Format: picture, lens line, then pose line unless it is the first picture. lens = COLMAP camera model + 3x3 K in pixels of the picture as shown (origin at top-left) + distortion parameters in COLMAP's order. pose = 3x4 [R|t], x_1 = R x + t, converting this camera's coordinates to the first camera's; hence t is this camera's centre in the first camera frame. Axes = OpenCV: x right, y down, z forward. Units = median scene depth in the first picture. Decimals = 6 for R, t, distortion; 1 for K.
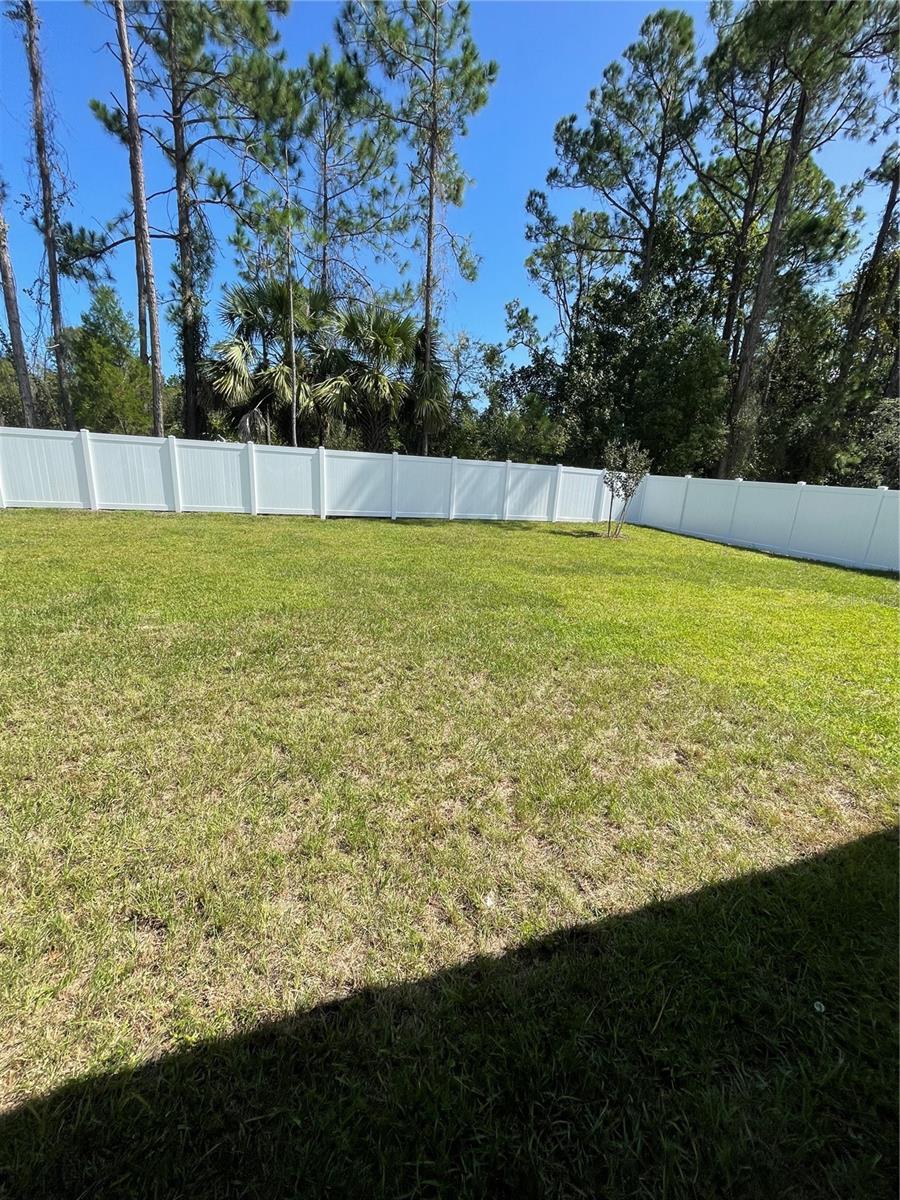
lens RADIAL K [[491.4, 0, 456.0], [0, 491.4, 601.1], [0, 0, 1]] dist [-0.006666, 0.000643]
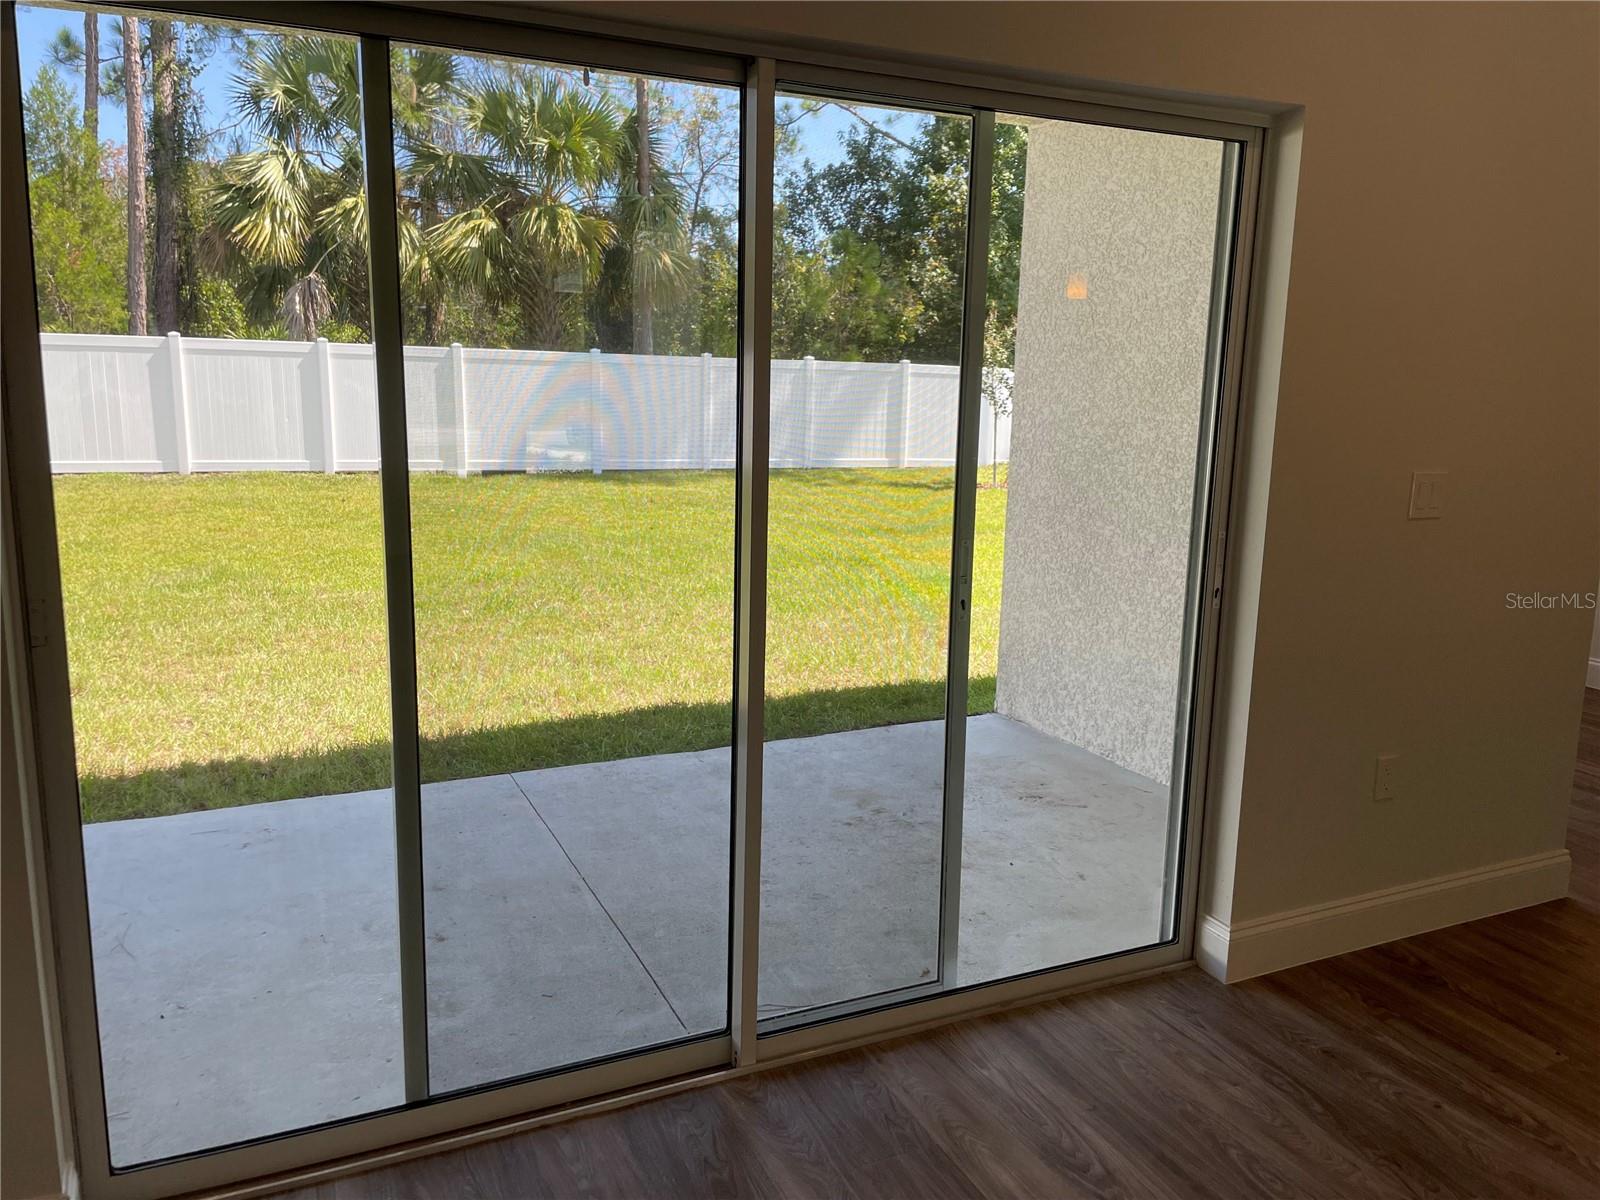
lens RADIAL K [[1212.3, 0, 804.0], [0, 1212.3, 601.6], [0, 0, 1]] dist [0.076852, -0.104753]
pose [[0.995539, -0.051635, 0.078973, -0.017842], [0.057640, 0.995459, -0.075758, 0.095088], [-0.074703, 0.079972, 0.993994, -0.354854]]
